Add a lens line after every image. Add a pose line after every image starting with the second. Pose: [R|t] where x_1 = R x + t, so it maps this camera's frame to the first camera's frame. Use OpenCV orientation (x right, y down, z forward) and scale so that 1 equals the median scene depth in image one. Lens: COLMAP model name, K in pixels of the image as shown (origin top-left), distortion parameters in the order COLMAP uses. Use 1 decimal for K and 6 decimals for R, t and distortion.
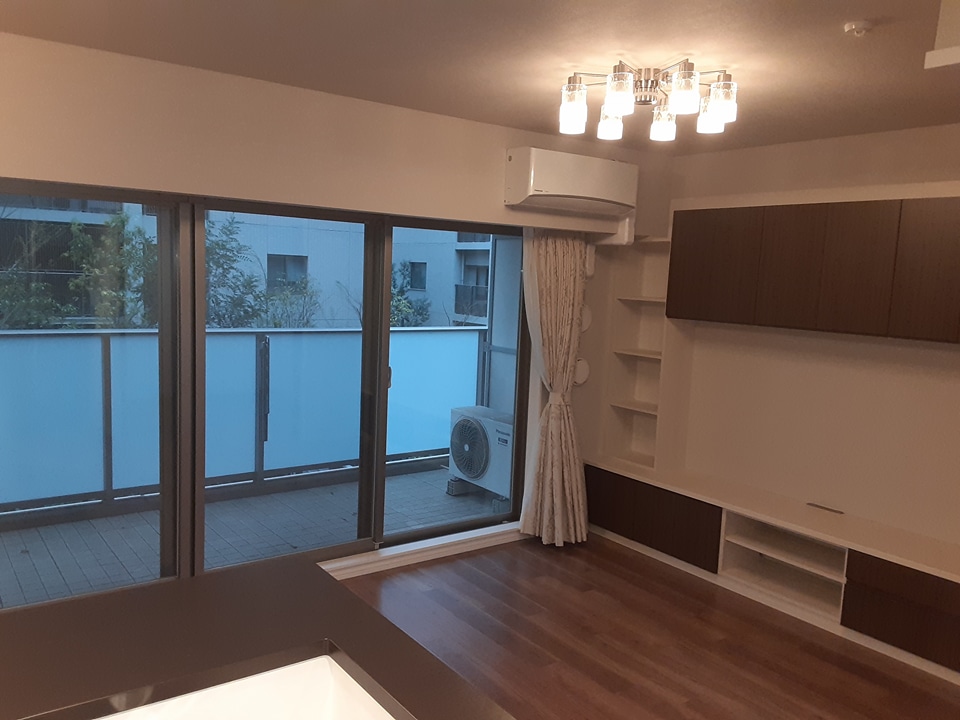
lens RADIAL K [[773.1, 0, 471.7], [0, 773.1, 365.0], [0, 0, 1]] dist [0.138370, -0.217722]
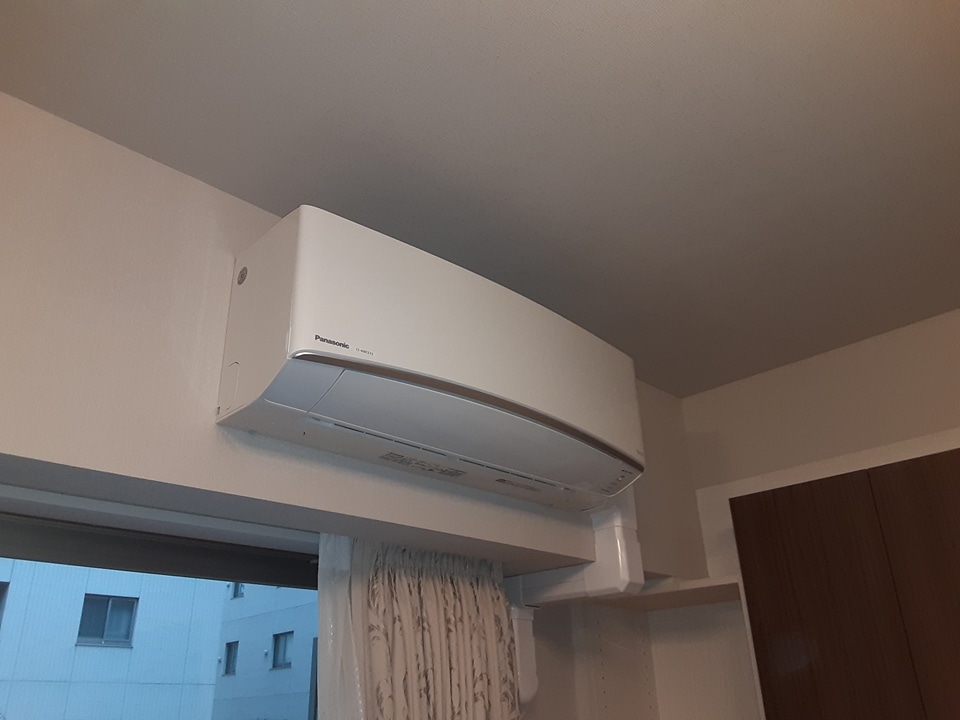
lens RADIAL K [[773.1, 0, 471.7], [0, 773.1, 365.0], [0, 0, 1]] dist [0.138370, -0.217722]
pose [[0.989478, -0.003202, 0.144650, 0.081637], [0.078703, 0.850817, -0.519535, -0.065609], [-0.121407, 0.525452, 0.842116, 0.668820]]
